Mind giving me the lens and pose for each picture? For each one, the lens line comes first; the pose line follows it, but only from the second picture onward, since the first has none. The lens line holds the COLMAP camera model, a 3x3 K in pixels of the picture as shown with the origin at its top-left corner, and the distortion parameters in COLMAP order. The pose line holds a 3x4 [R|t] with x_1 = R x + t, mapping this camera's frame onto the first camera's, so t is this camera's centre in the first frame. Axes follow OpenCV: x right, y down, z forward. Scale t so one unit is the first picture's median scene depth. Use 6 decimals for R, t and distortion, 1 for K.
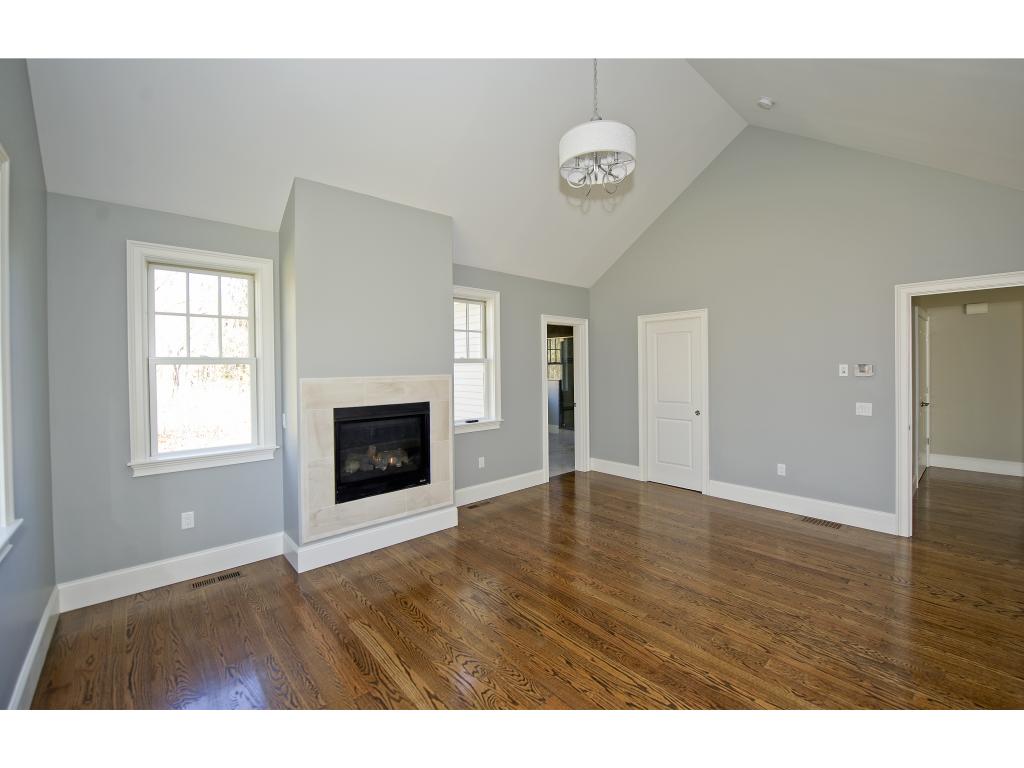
lens RADIAL K [[443.8, 0, 490.6], [0, 443.8, 367.2], [0, 0, 1]] dist [-0.022419, -0.000170]
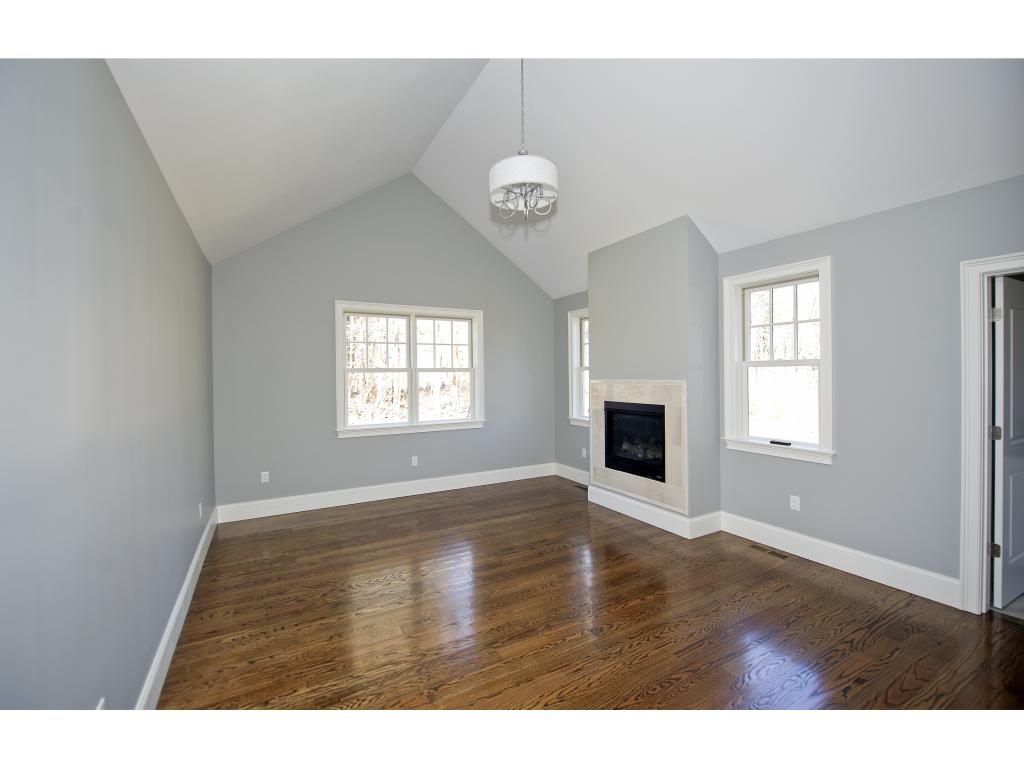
lens RADIAL K [[438.8, 0, 510.7], [0, 438.8, 382.4], [0, 0, 1]] dist [-0.002268, -0.000252]
pose [[-0.220112, 0.030969, -0.974983, 0.959218], [0.014379, 0.999490, 0.028501, -0.011150], [0.975369, -0.007746, -0.220445, 0.878313]]
